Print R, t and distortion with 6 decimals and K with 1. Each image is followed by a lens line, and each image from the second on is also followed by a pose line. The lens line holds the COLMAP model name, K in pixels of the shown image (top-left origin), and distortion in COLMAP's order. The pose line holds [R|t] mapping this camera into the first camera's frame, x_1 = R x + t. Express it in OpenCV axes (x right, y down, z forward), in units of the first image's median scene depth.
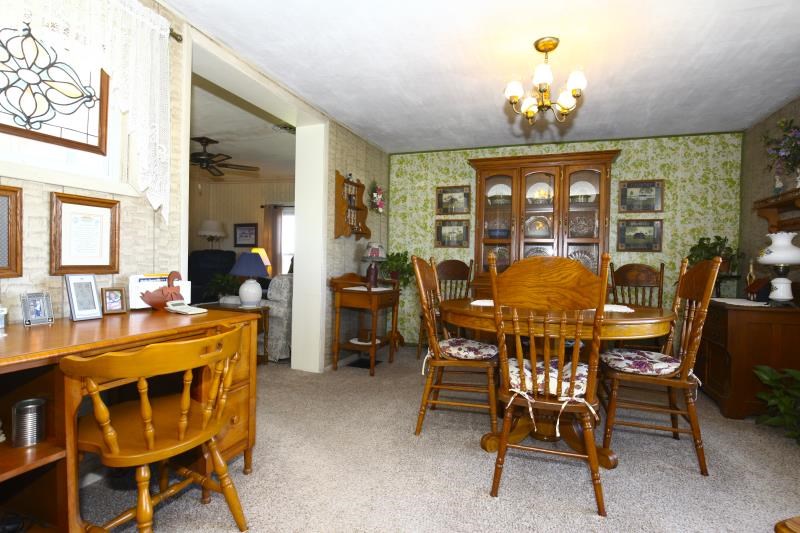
lens RADIAL K [[416.2, 0, 398.6], [0, 416.2, 265.6], [0, 0, 1]] dist [0.002076, 0.000566]
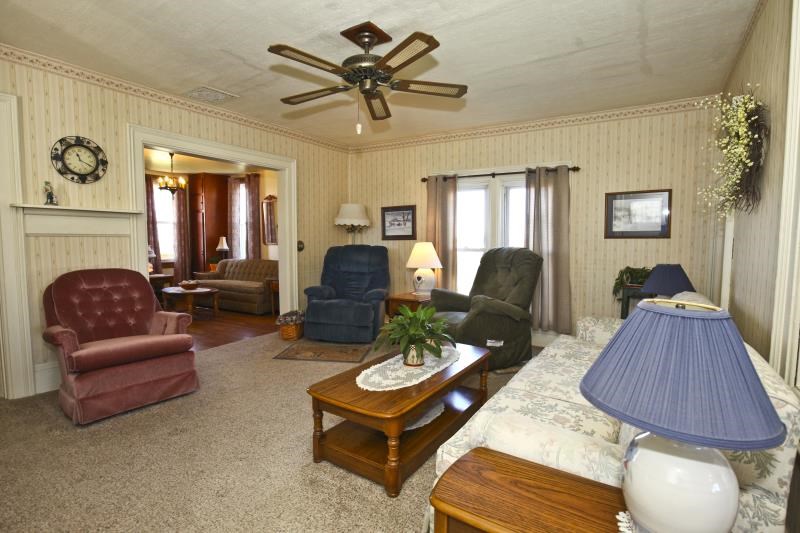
lens RADIAL K [[378.9, 0, 401.6], [0, 378.9, 268.3], [0, 0, 1]] dist [-0.031927, 0.000583]
pose [[0.974070, -0.000258, -0.226245, -0.371908], [0.012678, 0.998490, 0.053447, -0.052798], [0.225890, -0.054929, 0.972603, 0.644574]]
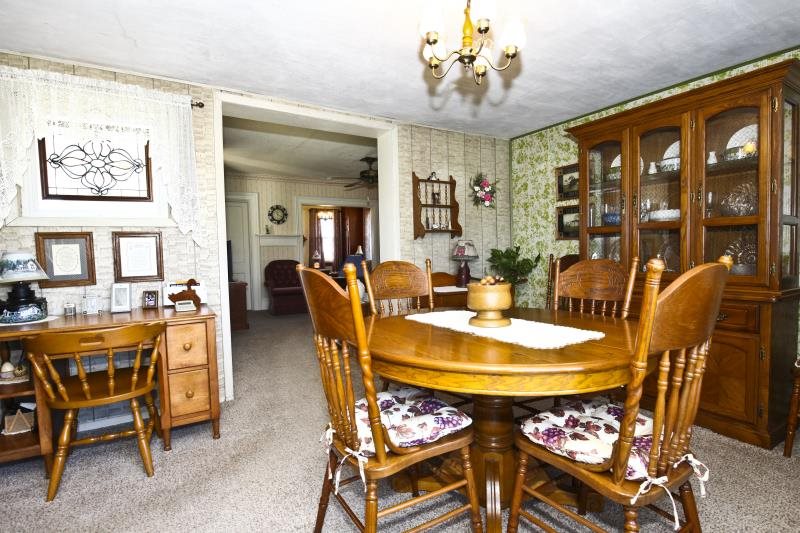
lens RADIAL K [[391.9, 0, 398.0], [0, 391.9, 267.8], [0, 0, 1]] dist [-0.015717, -0.000059]
pose [[0.778082, -0.007378, -0.628120, 0.353059], [0.027209, 0.999388, 0.021966, -0.014624], [0.627574, -0.034182, 0.777807, 0.189243]]
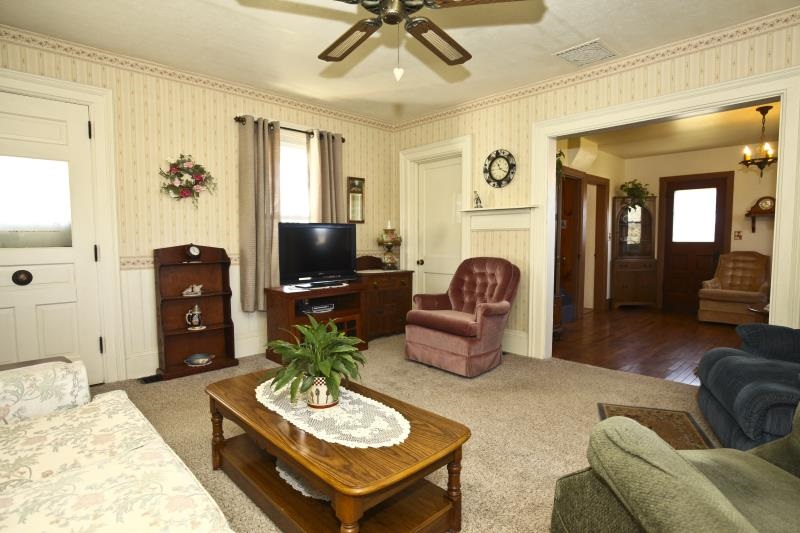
lens RADIAL K [[416.2, 0, 398.6], [0, 416.2, 265.6], [0, 0, 1]] dist [0.002076, 0.000566]
pose [[-0.433229, 0.039676, -0.900410, -0.156072], [-0.022588, 0.998239, 0.054855, -0.050608], [0.901001, 0.044103, -0.431569, 1.354811]]
